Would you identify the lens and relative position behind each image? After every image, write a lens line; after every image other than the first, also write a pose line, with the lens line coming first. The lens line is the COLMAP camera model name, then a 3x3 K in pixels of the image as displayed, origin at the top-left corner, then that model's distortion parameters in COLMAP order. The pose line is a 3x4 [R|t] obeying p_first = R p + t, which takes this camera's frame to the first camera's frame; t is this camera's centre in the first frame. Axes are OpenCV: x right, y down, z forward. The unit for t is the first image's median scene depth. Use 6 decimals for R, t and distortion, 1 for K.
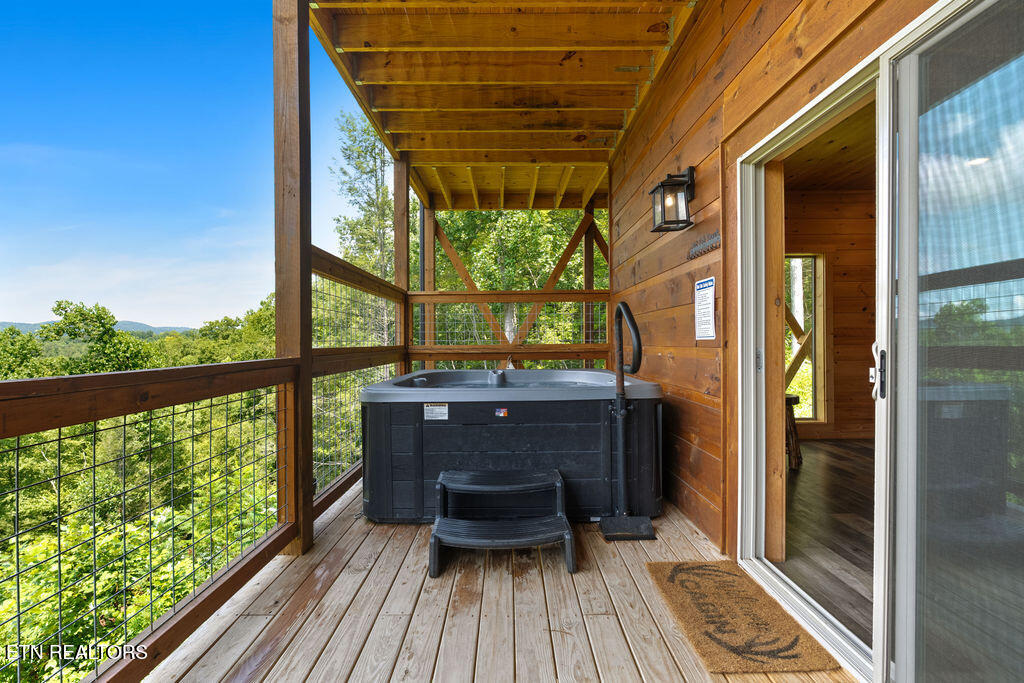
lens RADIAL K [[446.6, 0, 514.4], [0, 446.6, 342.0], [0, 0, 1]] dist [-0.005354, -0.000315]
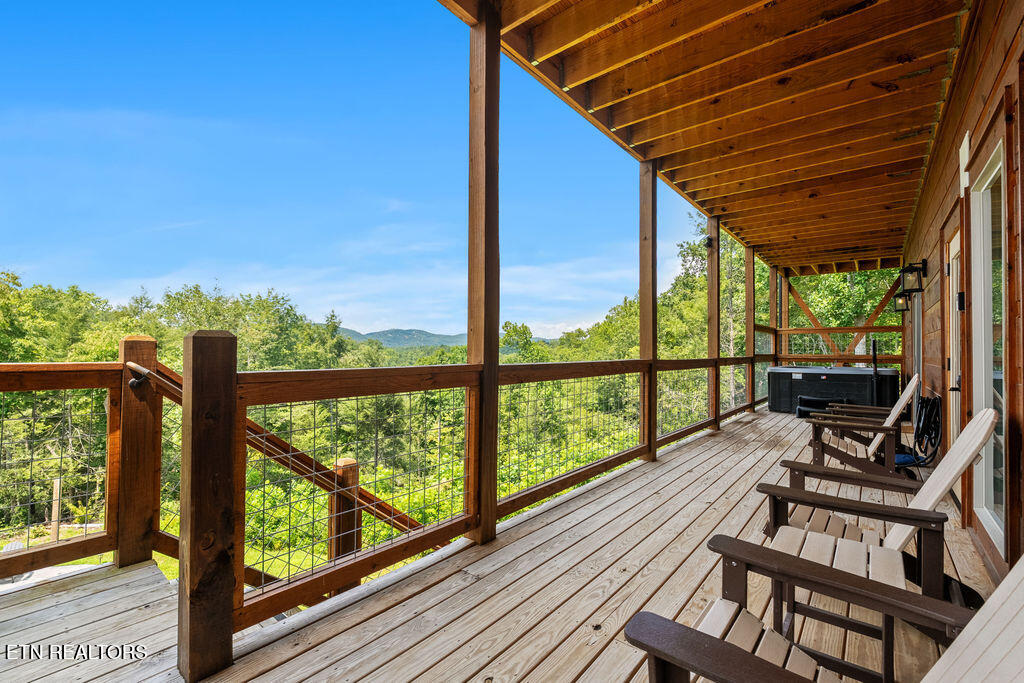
lens RADIAL K [[446.6, 0, 523.3], [0, 446.6, 343.2], [0, 0, 1]] dist [-0.005354, -0.000315]
pose [[0.775900, 0.009335, -0.630787, 0.123032], [-0.021417, 0.999704, -0.011548, 0.005787], [0.630492, 0.022469, 0.775870, -1.082542]]
